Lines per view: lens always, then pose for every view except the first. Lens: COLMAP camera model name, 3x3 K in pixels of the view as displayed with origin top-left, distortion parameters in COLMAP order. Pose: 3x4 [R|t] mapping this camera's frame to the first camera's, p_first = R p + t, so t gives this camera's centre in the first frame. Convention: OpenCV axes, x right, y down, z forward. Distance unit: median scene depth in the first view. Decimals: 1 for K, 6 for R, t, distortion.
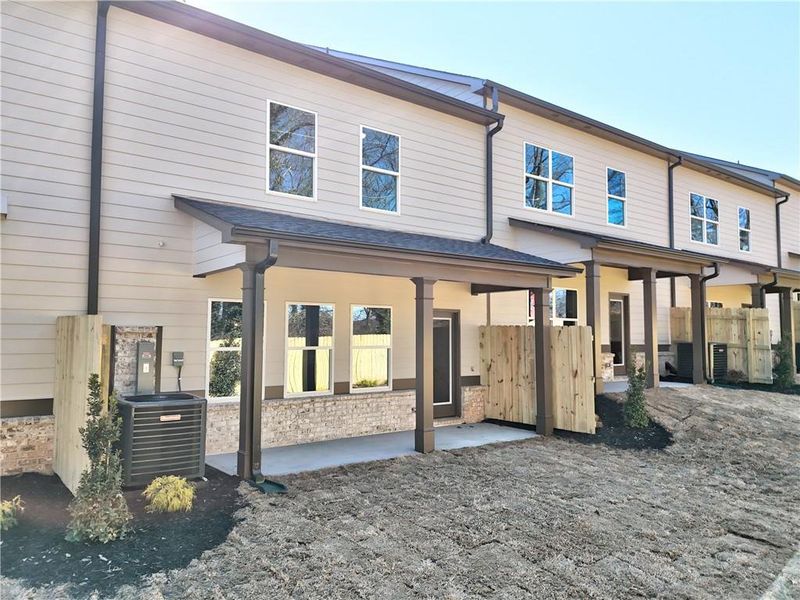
lens RADIAL K [[587.6, 0, 402.2], [0, 587.6, 295.2], [0, 0, 1]] dist [0.082214, -0.052509]
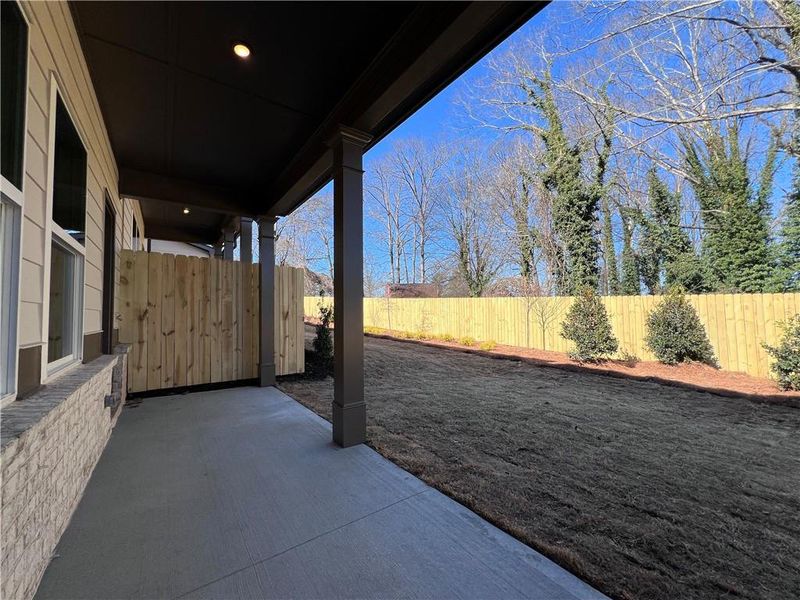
lens RADIAL K [[319.6, 0, 400.1], [0, 319.6, 303.4], [0, 0, 1]] dist [-0.000227, 0.000120]
pose [[0.028915, 0.032022, 0.999069, -0.232032], [-0.059822, 0.997751, -0.030248, 0.120184], [-0.997790, -0.058892, 0.030765, 0.815896]]
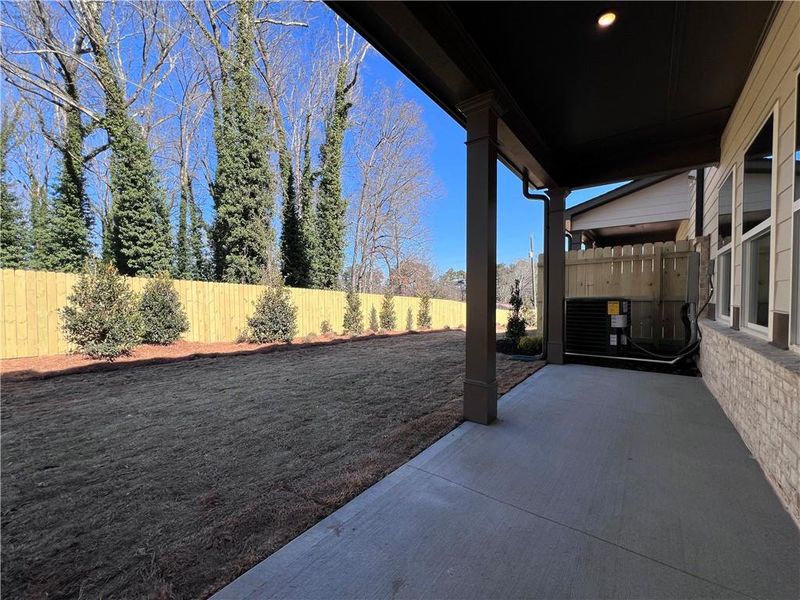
lens RADIAL K [[319.6, 0, 399.5], [0, 319.6, 302.4], [0, 0, 1]] dist [-0.000227, 0.000120]
pose [[-0.969427, 0.003204, -0.245360, 0.160425], [0.014821, 0.998854, -0.045516, 0.143136], [0.244933, -0.047761, -0.968363, 1.103126]]
